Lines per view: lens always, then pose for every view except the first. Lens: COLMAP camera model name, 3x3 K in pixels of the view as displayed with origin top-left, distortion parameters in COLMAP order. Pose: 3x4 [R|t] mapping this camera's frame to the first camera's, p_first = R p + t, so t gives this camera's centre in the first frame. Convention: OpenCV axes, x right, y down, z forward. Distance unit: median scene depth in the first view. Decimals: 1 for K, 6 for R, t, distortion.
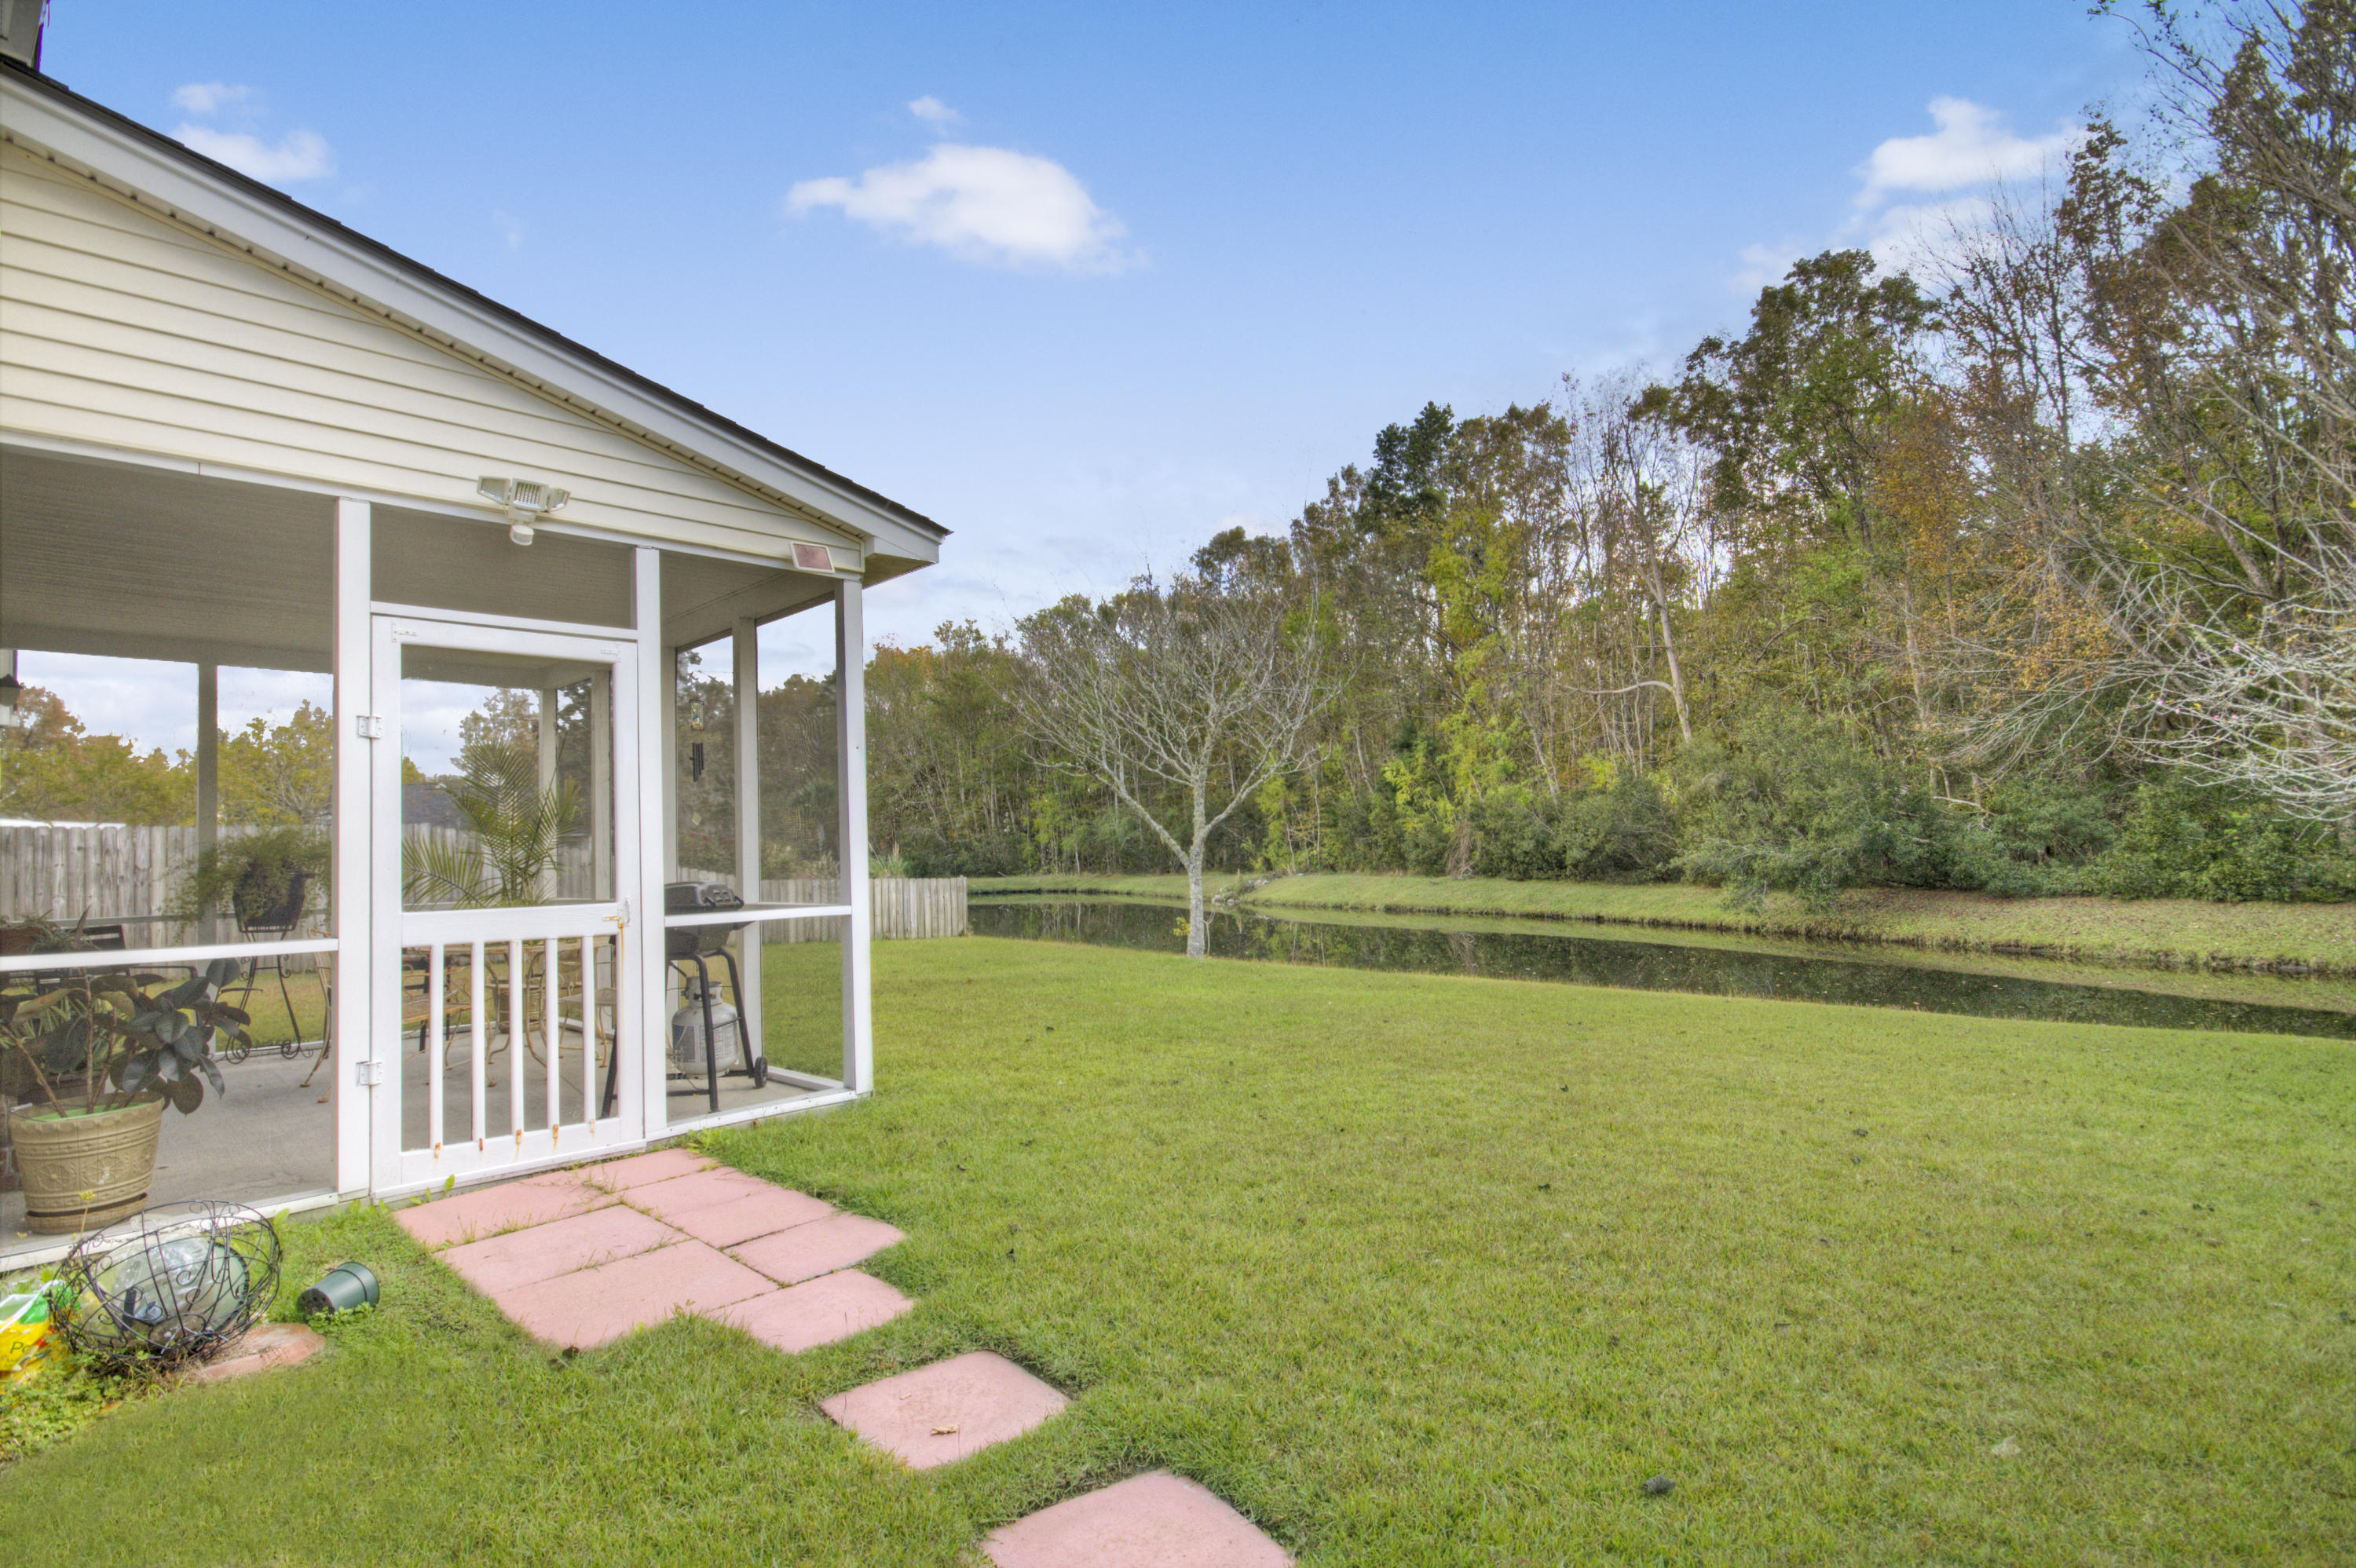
lens RADIAL K [[1200.9, 0, 1163.1], [0, 1200.9, 775.8], [0, 0, 1]] dist [0.002312, -0.000745]
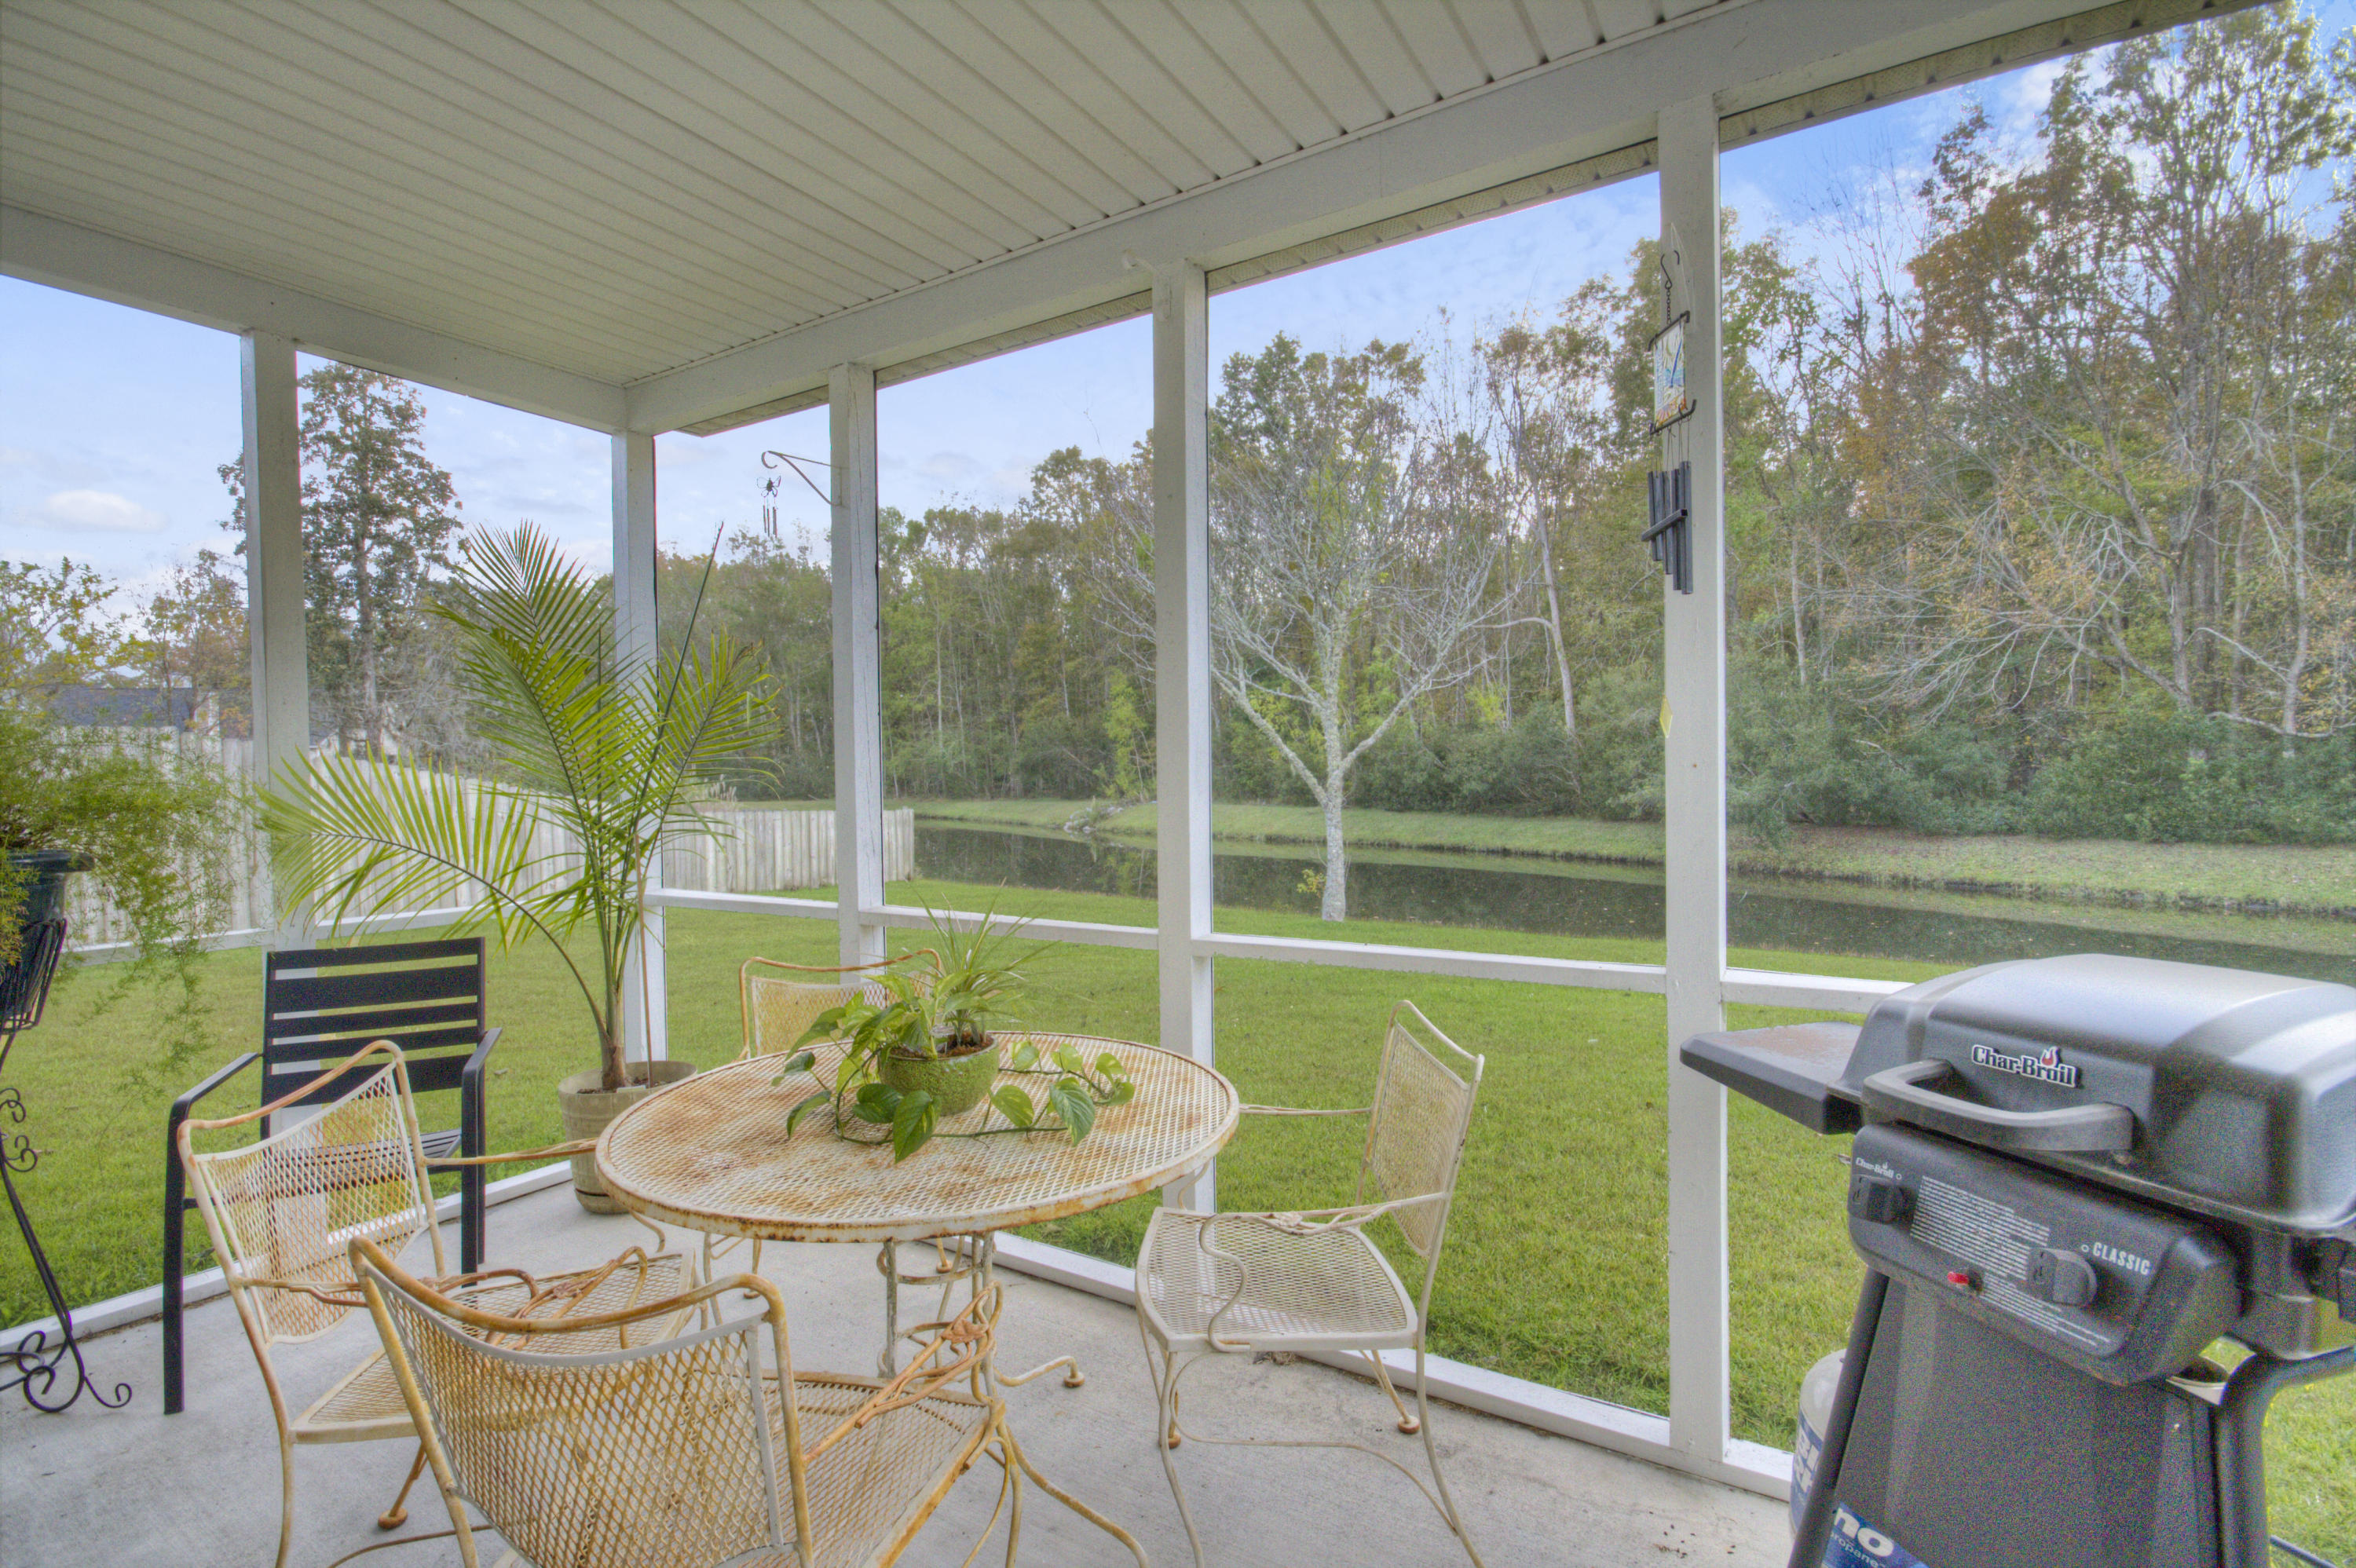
lens RADIAL K [[1099.7, 0, 1161.1], [0, 1099.7, 790.3], [0, 0, 1]] dist [-0.004326, -0.001346]
pose [[0.972782, 0.011535, 0.231435, -0.109668], [-0.029011, 0.996964, 0.072251, 0.008183], [-0.229899, -0.076999, 0.970164, 0.148908]]
